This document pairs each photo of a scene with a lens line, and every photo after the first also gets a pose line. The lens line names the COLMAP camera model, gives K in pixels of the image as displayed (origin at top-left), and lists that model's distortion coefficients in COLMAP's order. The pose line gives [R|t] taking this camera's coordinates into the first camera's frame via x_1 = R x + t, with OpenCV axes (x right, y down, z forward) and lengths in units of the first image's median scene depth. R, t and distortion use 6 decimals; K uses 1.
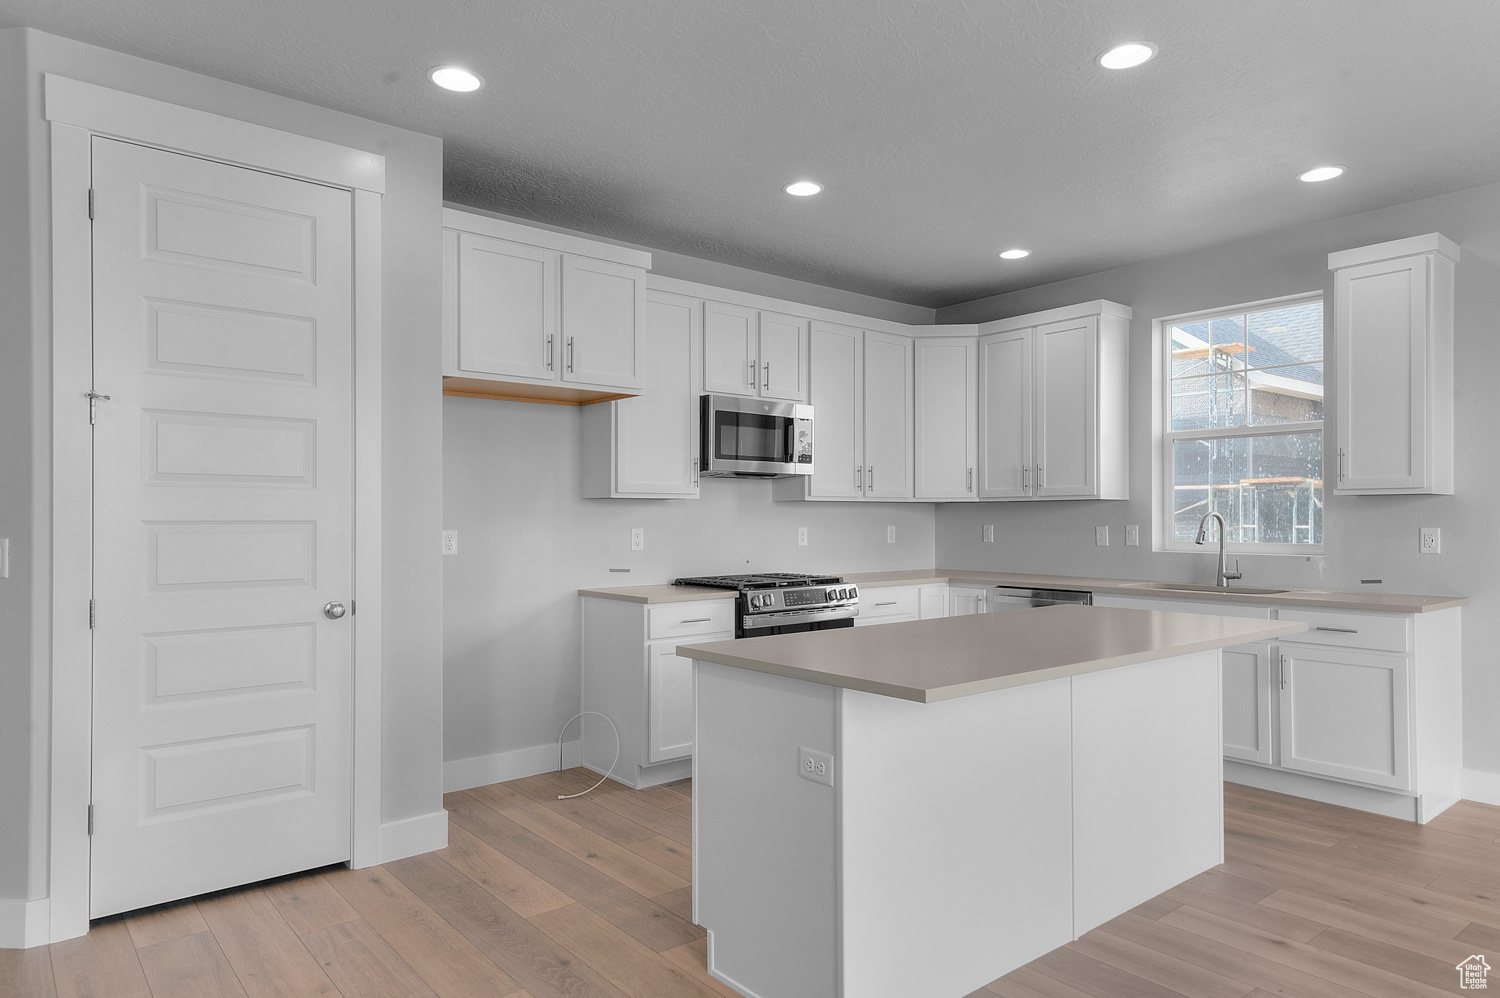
lens RADIAL K [[927.9, 0, 752.2], [0, 927.9, 505.8], [0, 0, 1]] dist [0.006878, -0.000216]
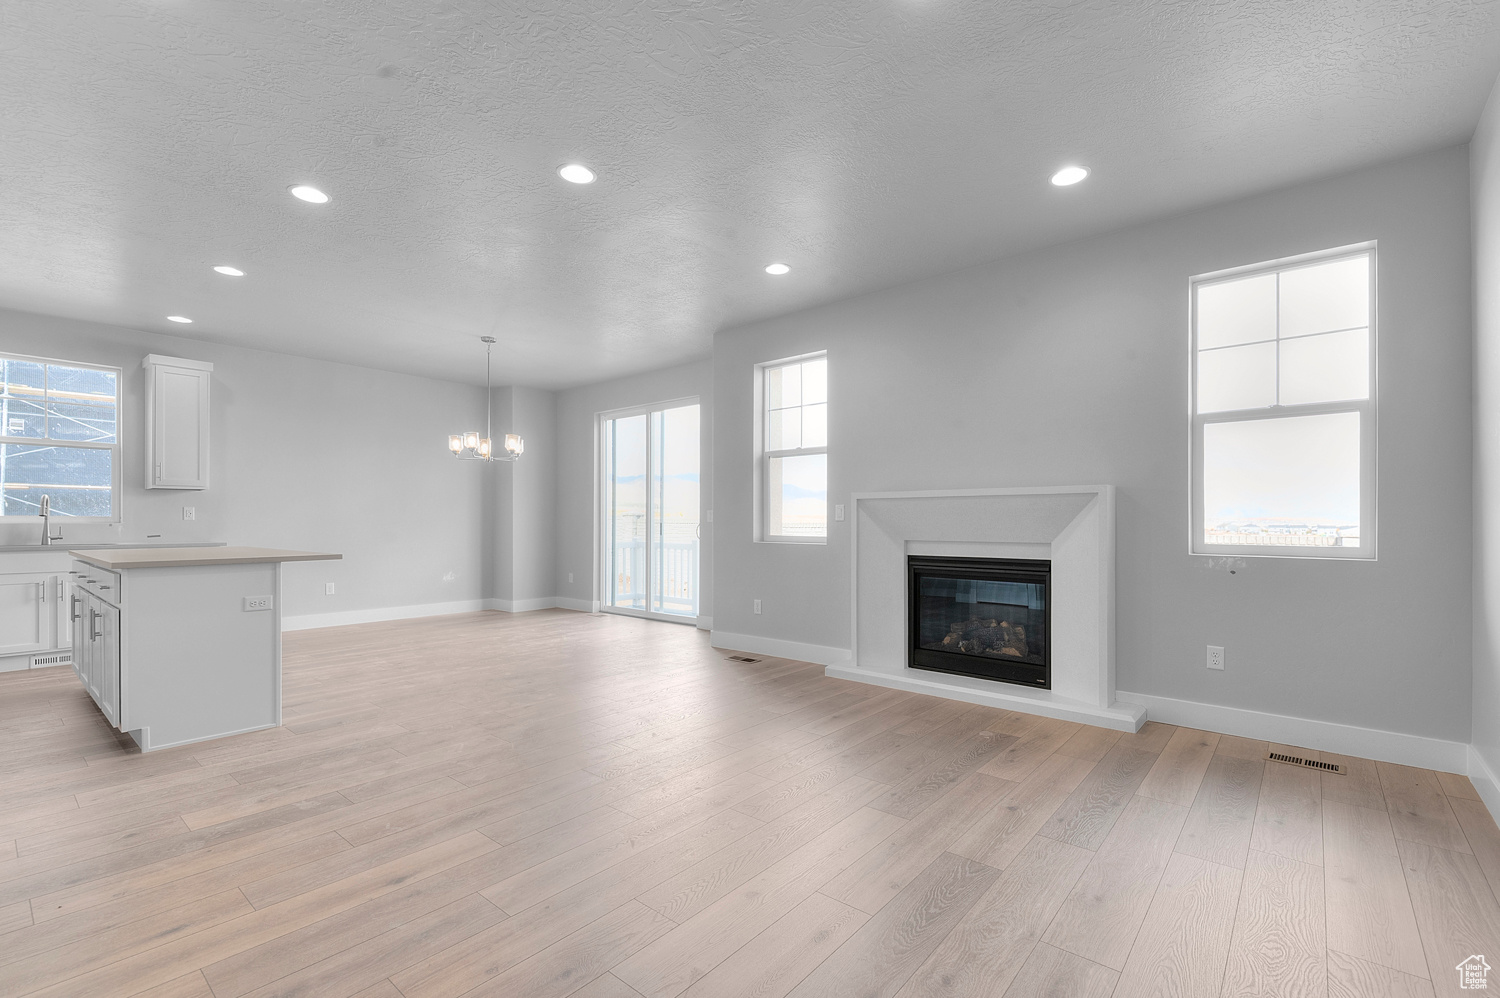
lens RADIAL K [[674.0, 0, 763.4], [0, 674.0, 517.5], [0, 0, 1]] dist [0.007502, -0.001217]
pose [[-0.191220, 0.005543, 0.981532, -0.724409], [-0.010104, 0.999920, -0.007616, 0.035479], [-0.981495, -0.011374, -0.191149, 0.064551]]
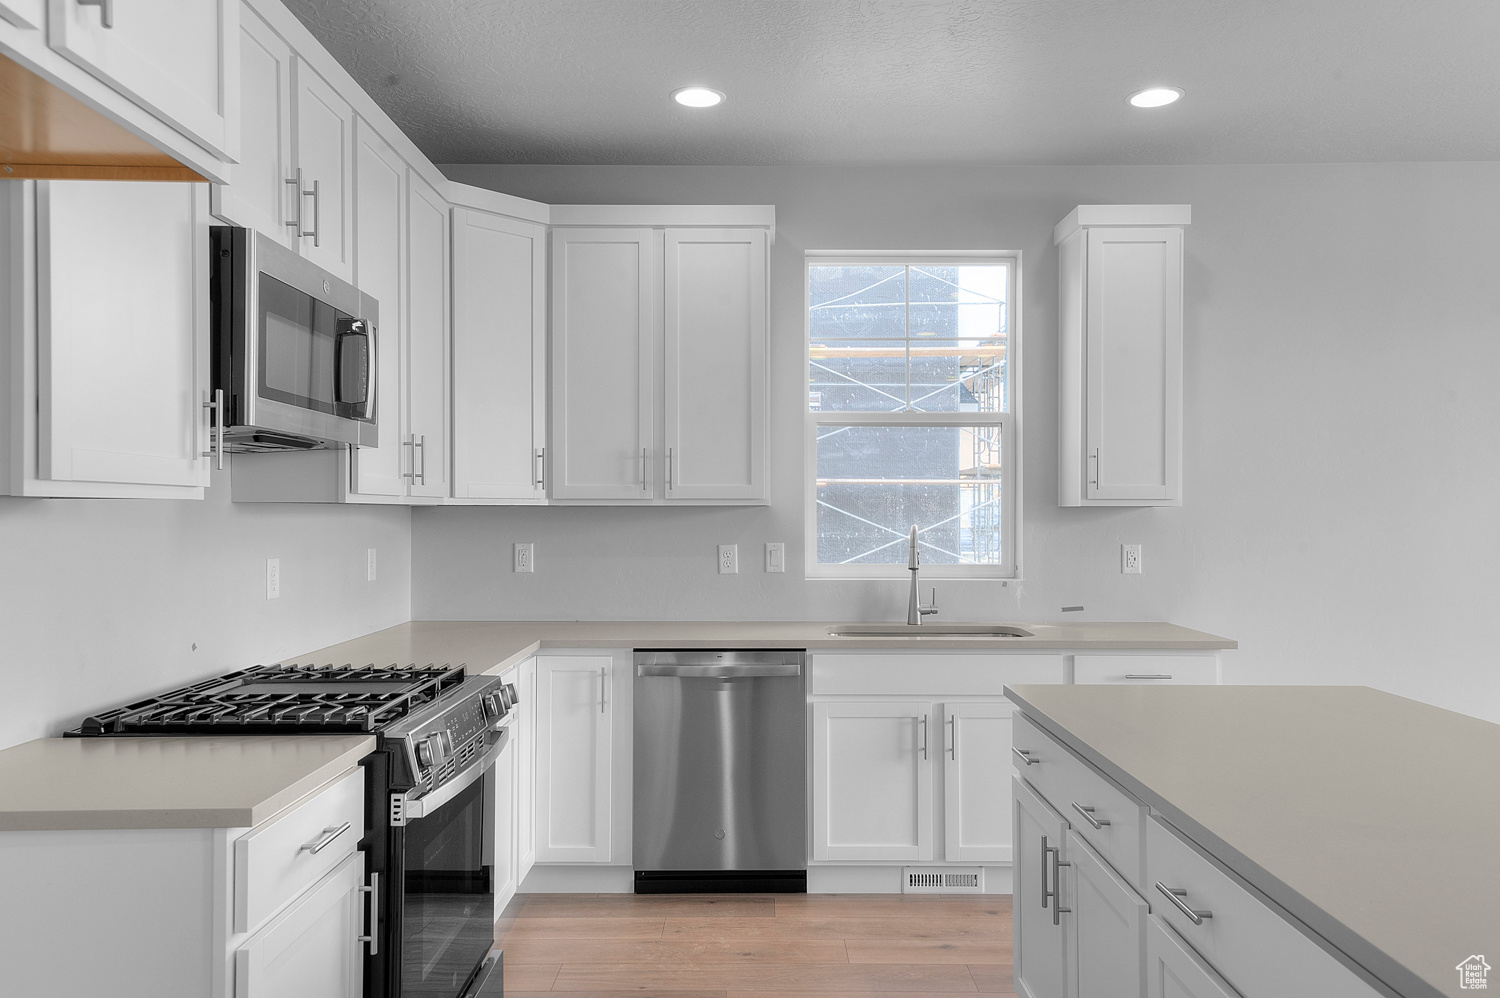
lens RADIAL K [[1119.0, 0, 754.4], [0, 1119.0, 506.7], [0, 0, 1]] dist [0.043478, 0.002166]
pose [[0.623709, 0.006214, 0.781632, -0.252560], [-0.012444, 0.999921, 0.001981, -0.007479], [-0.781558, -0.010962, 0.623737, 0.492855]]
